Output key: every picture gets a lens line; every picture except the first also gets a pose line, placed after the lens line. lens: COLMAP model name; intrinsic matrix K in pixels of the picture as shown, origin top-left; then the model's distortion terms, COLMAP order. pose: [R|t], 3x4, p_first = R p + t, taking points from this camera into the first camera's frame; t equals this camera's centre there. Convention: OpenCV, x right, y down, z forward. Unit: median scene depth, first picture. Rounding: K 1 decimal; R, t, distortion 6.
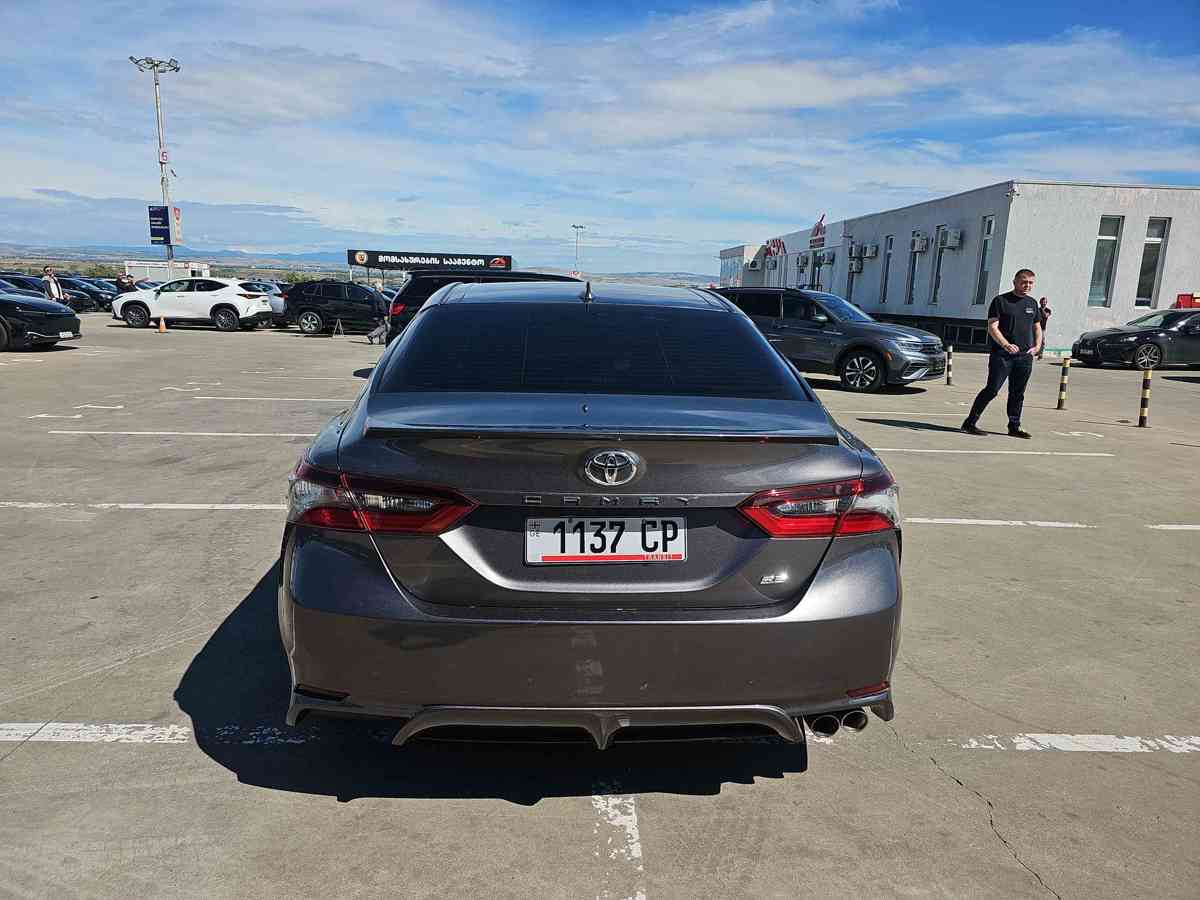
lens RADIAL K [[791.4, 0, 600.6], [0, 791.4, 451.2], [0, 0, 1]] dist [0.060904, -0.059829]
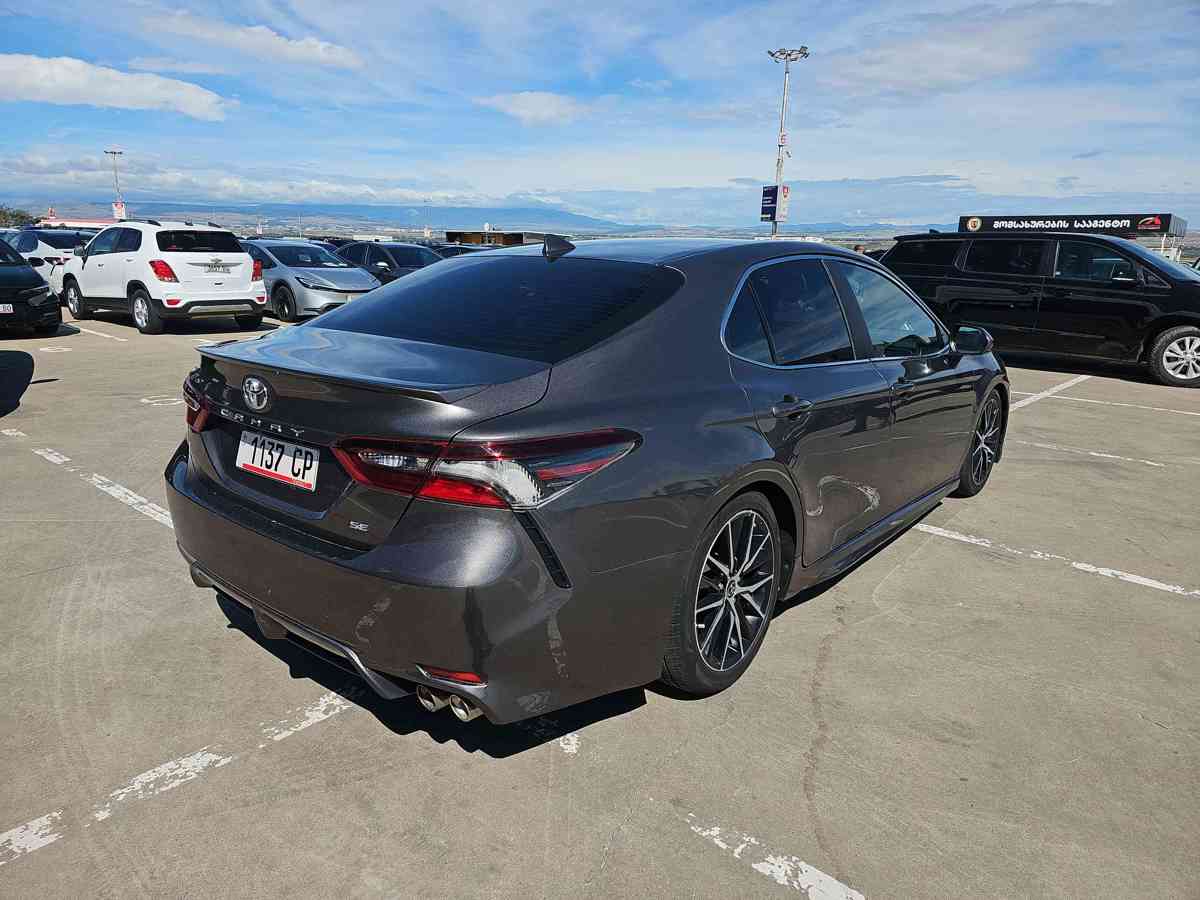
lens RADIAL K [[791.0, 0, 588.2], [0, 791.0, 446.6], [0, 0, 1]] dist [0.062756, -0.057870]
pose [[0.726027, 0.150526, -0.670989, 0.092663], [-0.131629, 0.988127, 0.079245, -0.004700], [0.674950, 0.030788, 0.737221, 0.038733]]
